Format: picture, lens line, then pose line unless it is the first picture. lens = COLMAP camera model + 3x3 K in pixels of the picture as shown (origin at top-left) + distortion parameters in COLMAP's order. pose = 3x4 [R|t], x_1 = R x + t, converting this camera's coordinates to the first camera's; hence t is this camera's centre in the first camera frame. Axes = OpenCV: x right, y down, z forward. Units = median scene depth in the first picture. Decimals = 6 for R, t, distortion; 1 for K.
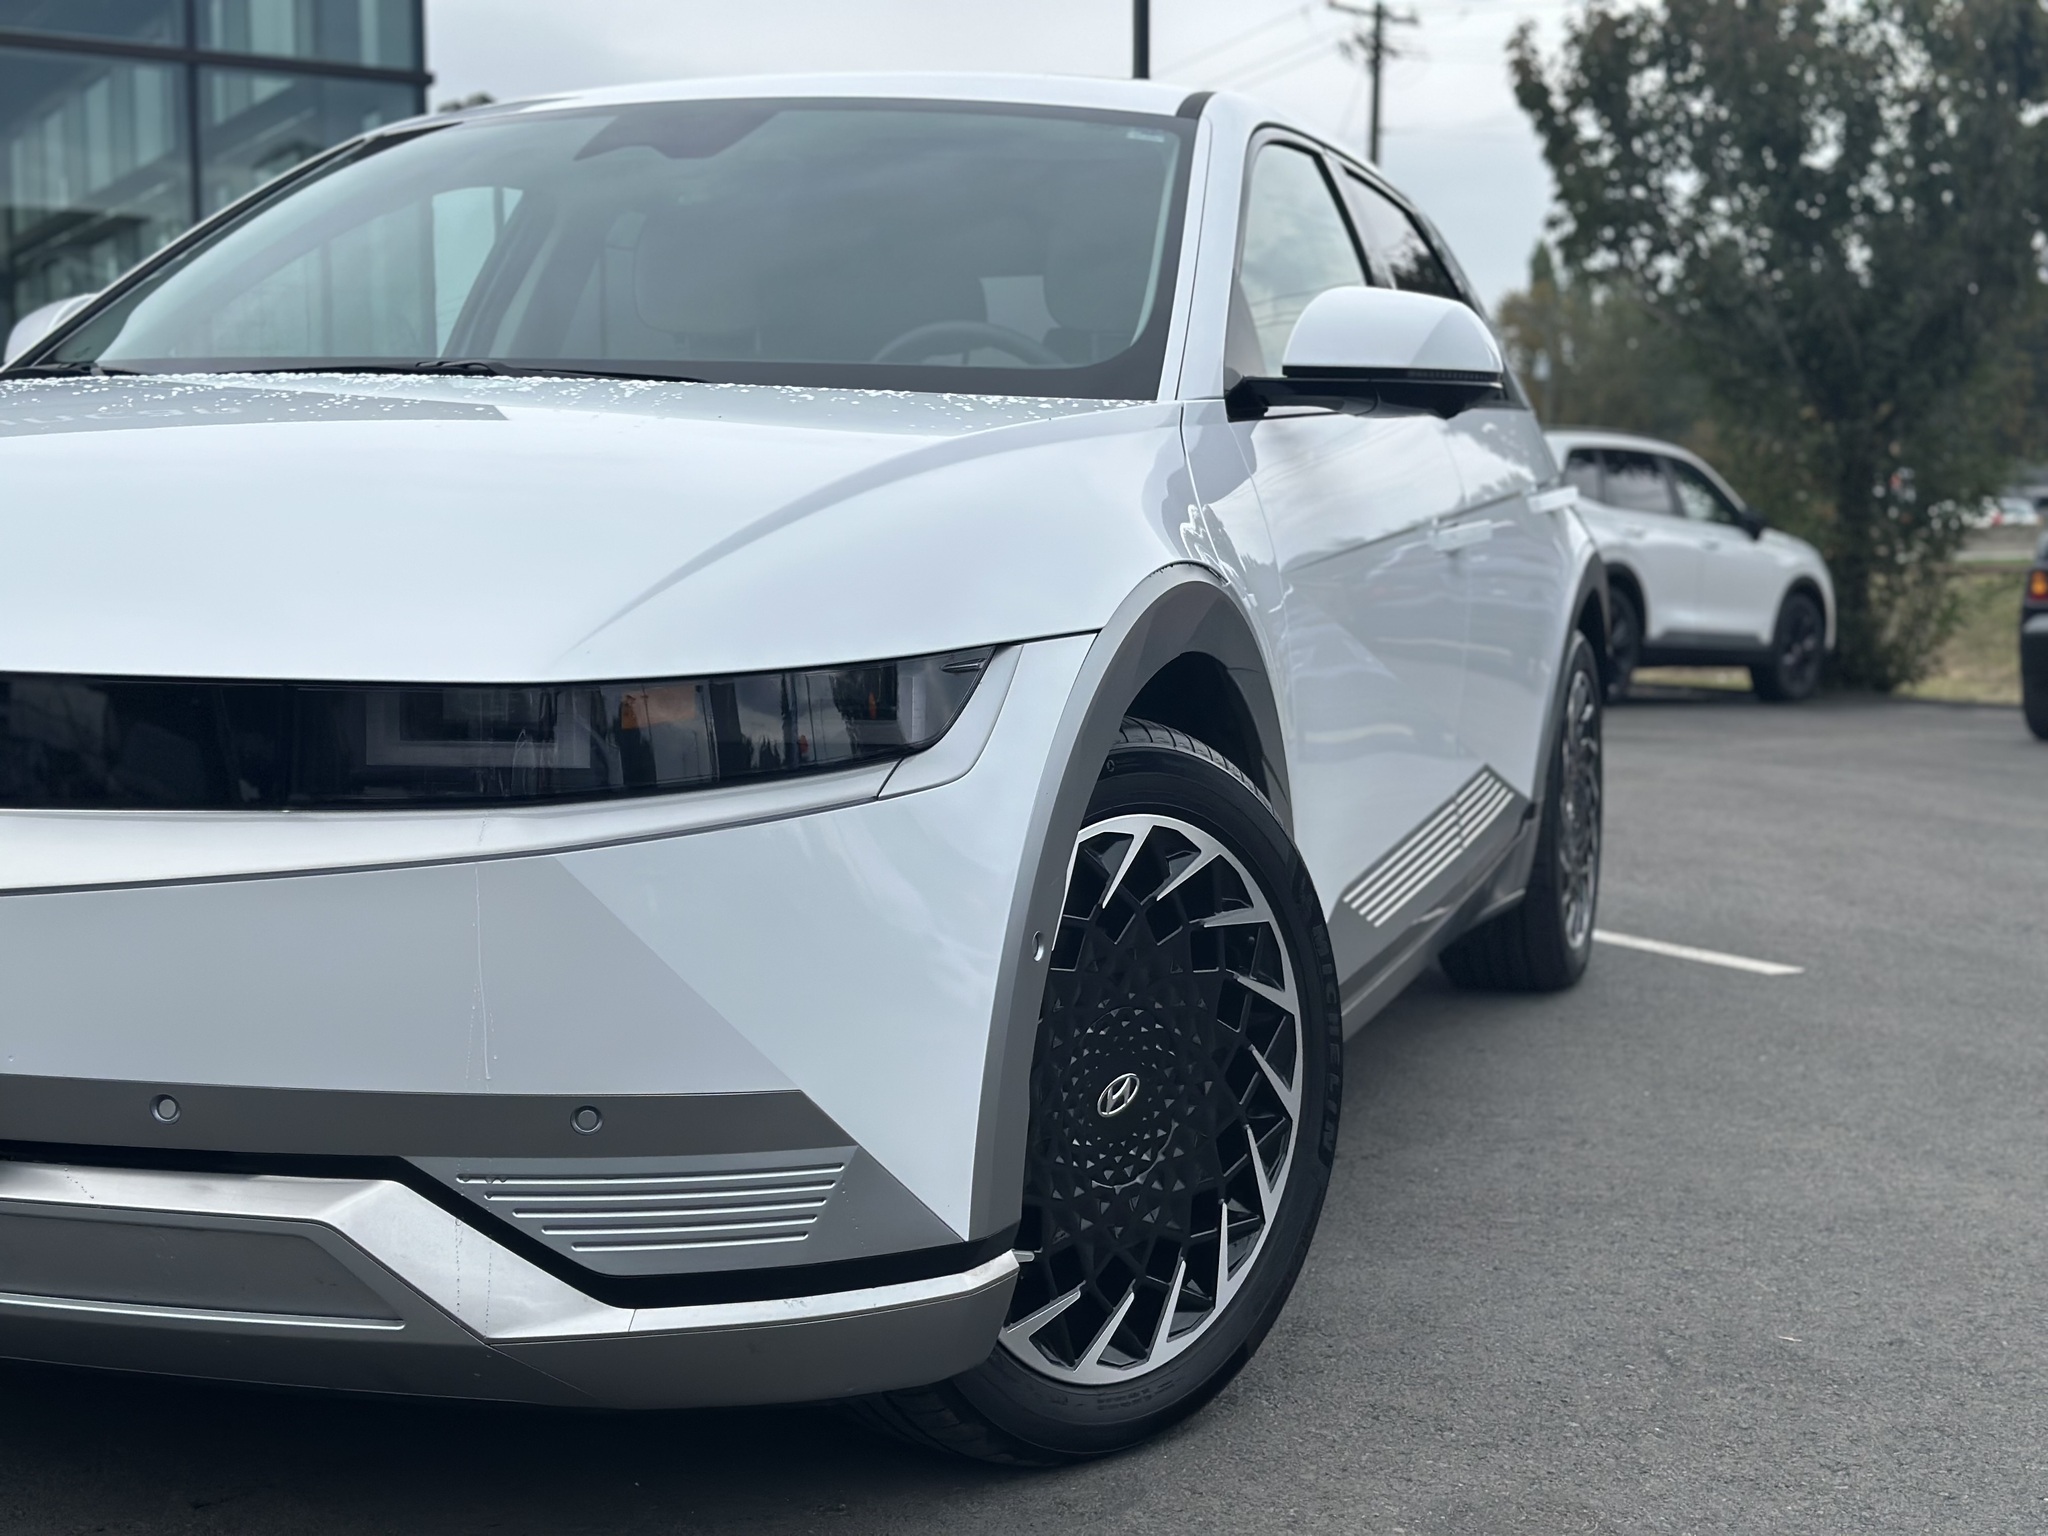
lens RADIAL K [[2788.2, 0, 1024.0], [0, 2788.2, 768.0], [0, 0, 1]] dist [0.146881, 0.025925]
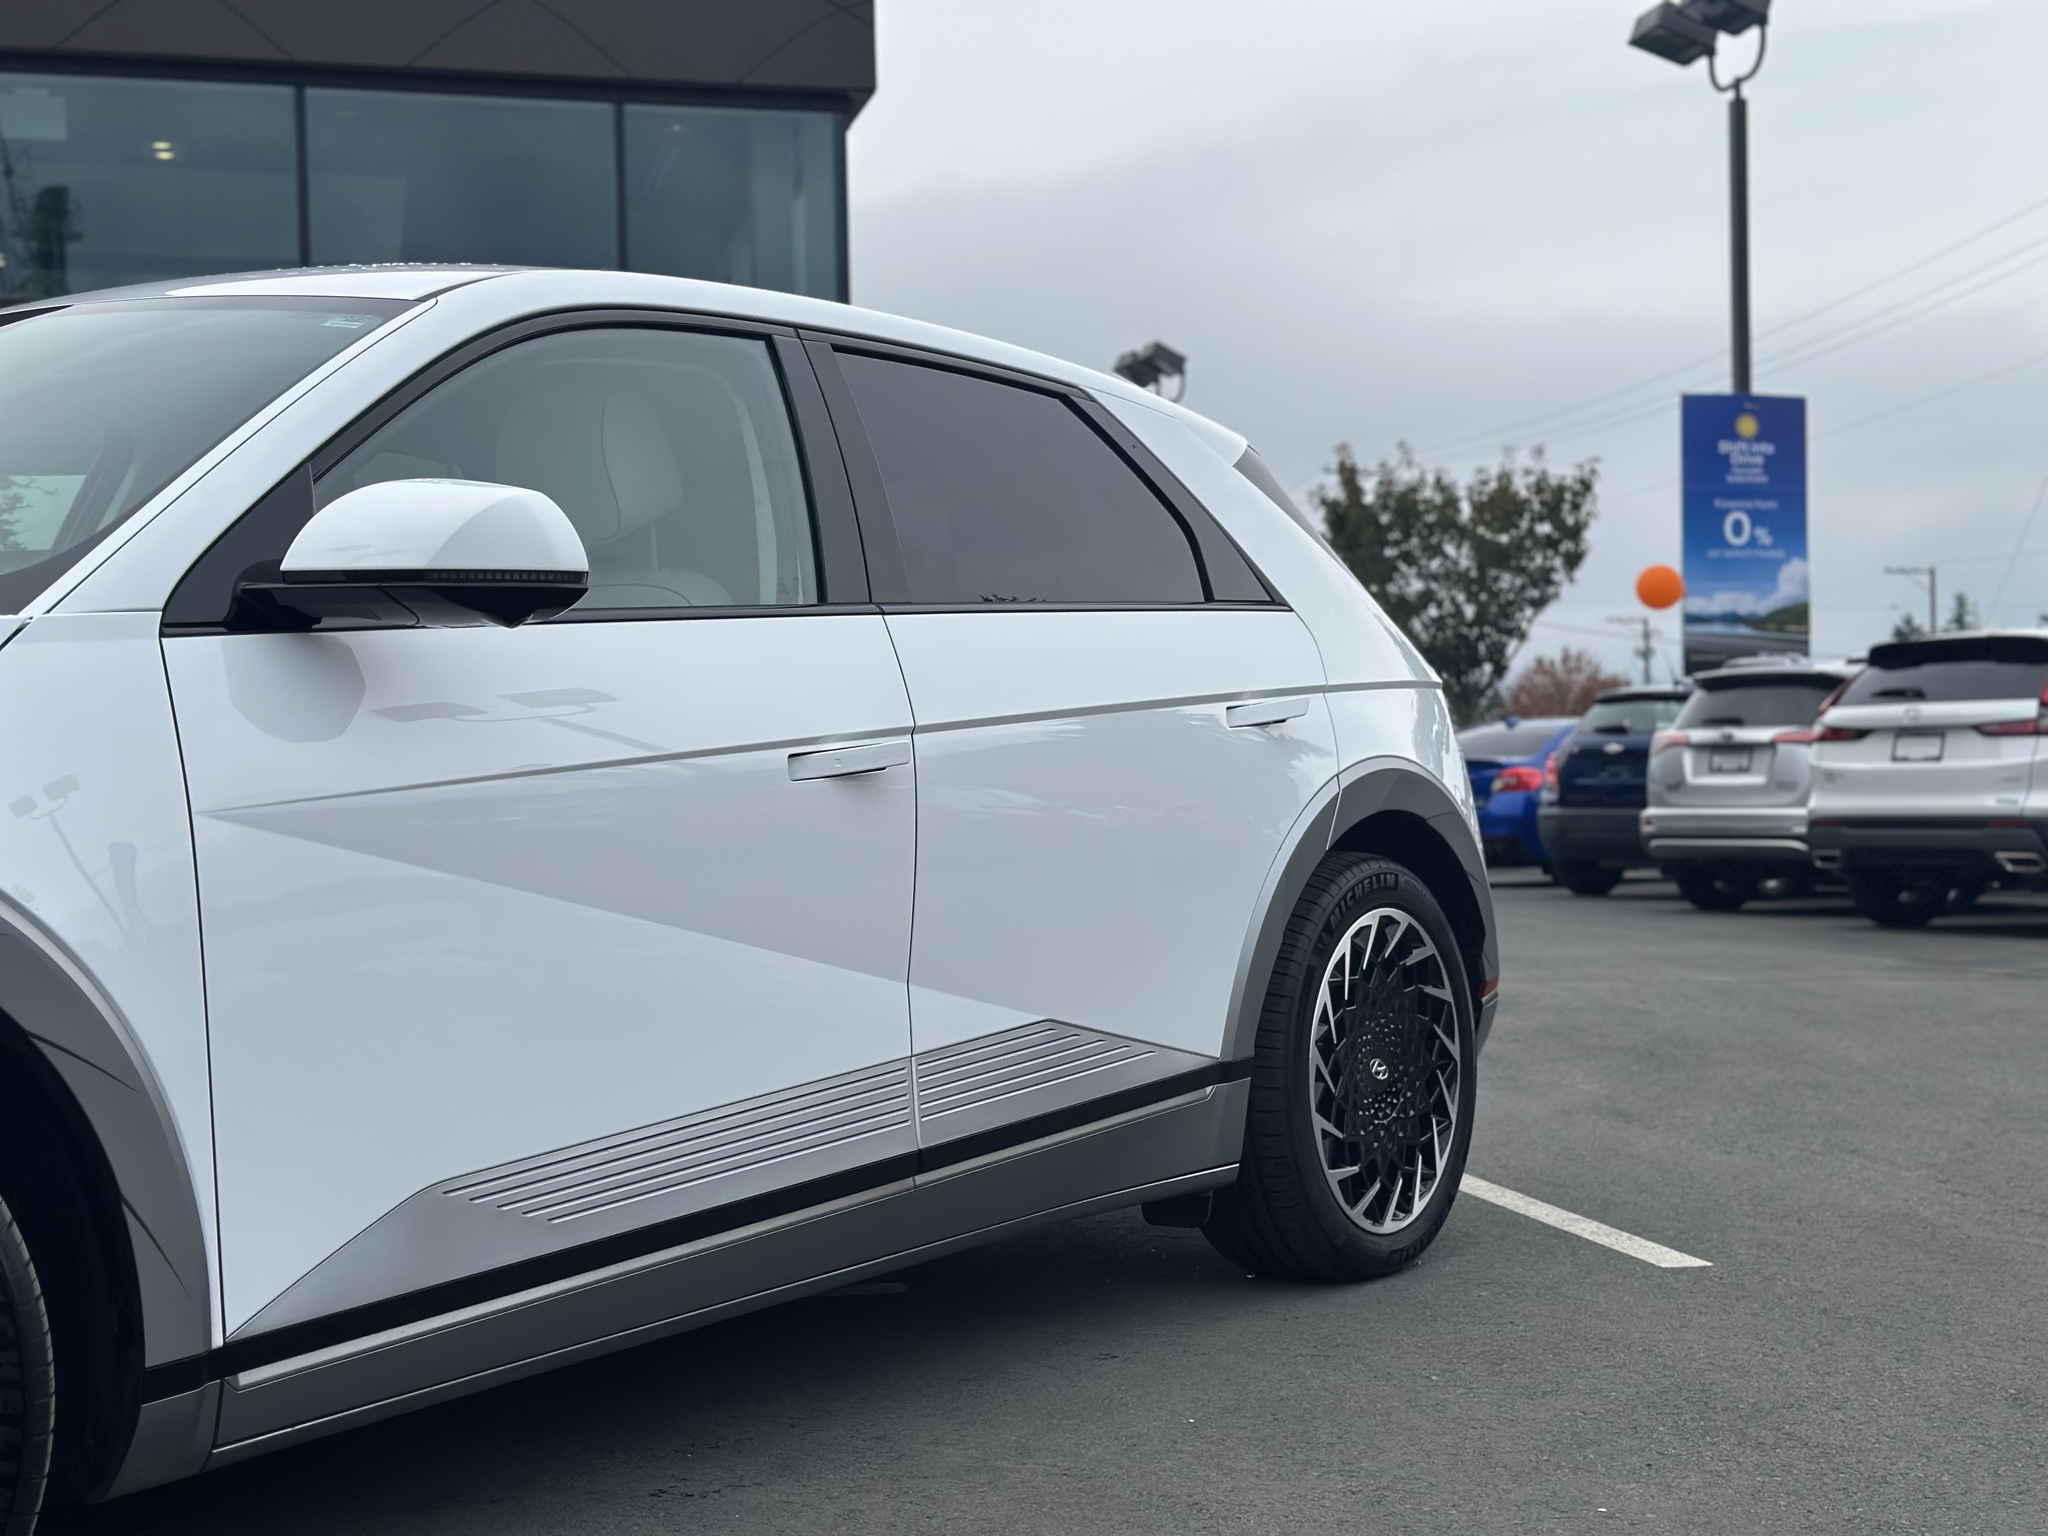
lens RADIAL K [[2813.0, 0, 1024.0], [0, 2813.0, 768.0], [0, 0, 1]] dist [-0.000812, 0.024152]
pose [[0.957028, -0.019876, -0.289312, 0.373991], [-0.003067, 0.996899, -0.078631, -0.009417], [0.289978, 0.076140, 0.954000, 0.152416]]
